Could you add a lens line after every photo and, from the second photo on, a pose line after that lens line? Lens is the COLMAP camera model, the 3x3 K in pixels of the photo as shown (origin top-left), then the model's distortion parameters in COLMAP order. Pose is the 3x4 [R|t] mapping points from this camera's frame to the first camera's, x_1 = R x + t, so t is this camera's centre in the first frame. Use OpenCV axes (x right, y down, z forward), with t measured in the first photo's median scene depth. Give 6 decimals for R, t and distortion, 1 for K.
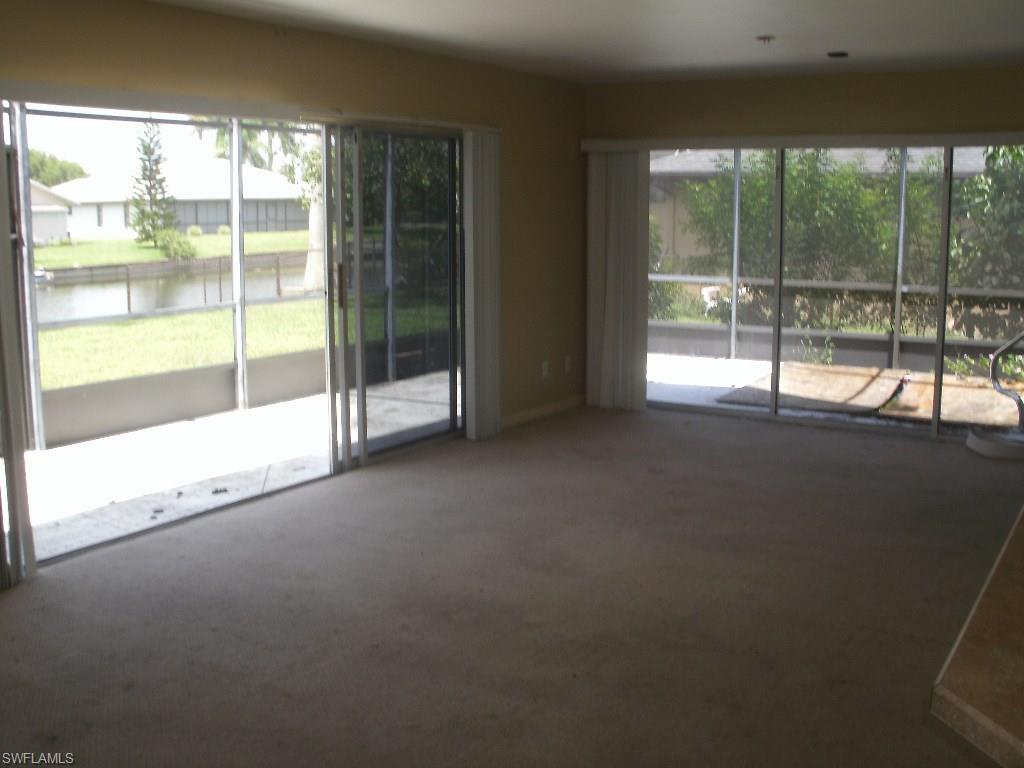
lens RADIAL K [[1064.2, 0, 492.2], [0, 1064.2, 371.4], [0, 0, 1]] dist [-0.295856, 0.381081]
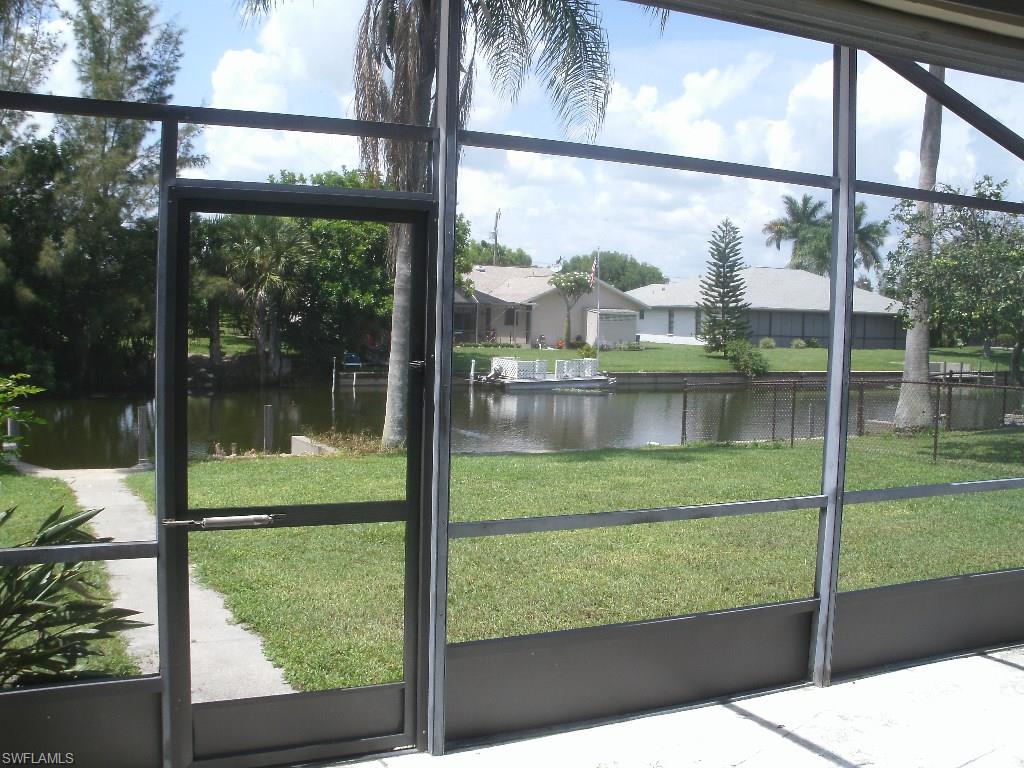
lens RADIAL K [[1039.1, 0, 511.4], [0, 1039.1, 364.1], [0, 0, 1]] dist [-0.281786, 0.358847]
pose [[0.865676, 0.049035, -0.498197, -0.099099], [-0.104497, 0.990968, -0.084041, -0.057595], [0.489577, 0.124812, 0.862981, 0.349052]]
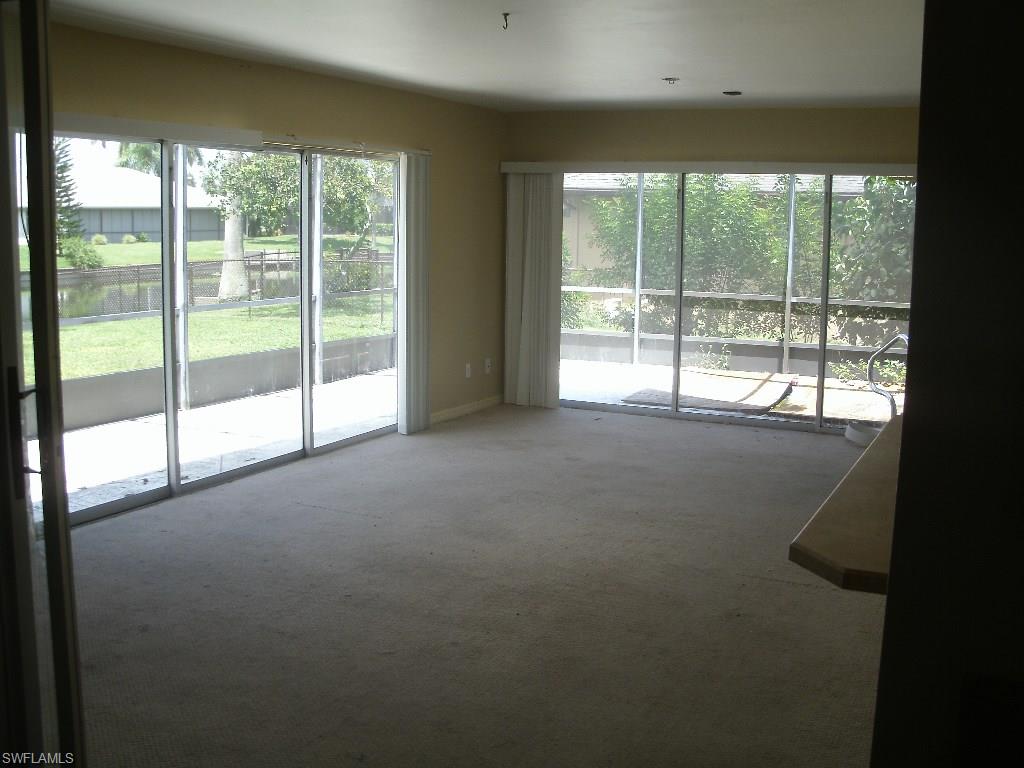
lens RADIAL K [[1064.2, 0, 492.2], [0, 1064.2, 371.4], [0, 0, 1]] dist [-0.295856, 0.381081]
pose [[0.995409, 0.001208, 0.095704, -0.021976], [-0.000197, 0.999944, -0.010572, 0.007356], [-0.095712, 0.010505, 0.995354, -0.069672]]
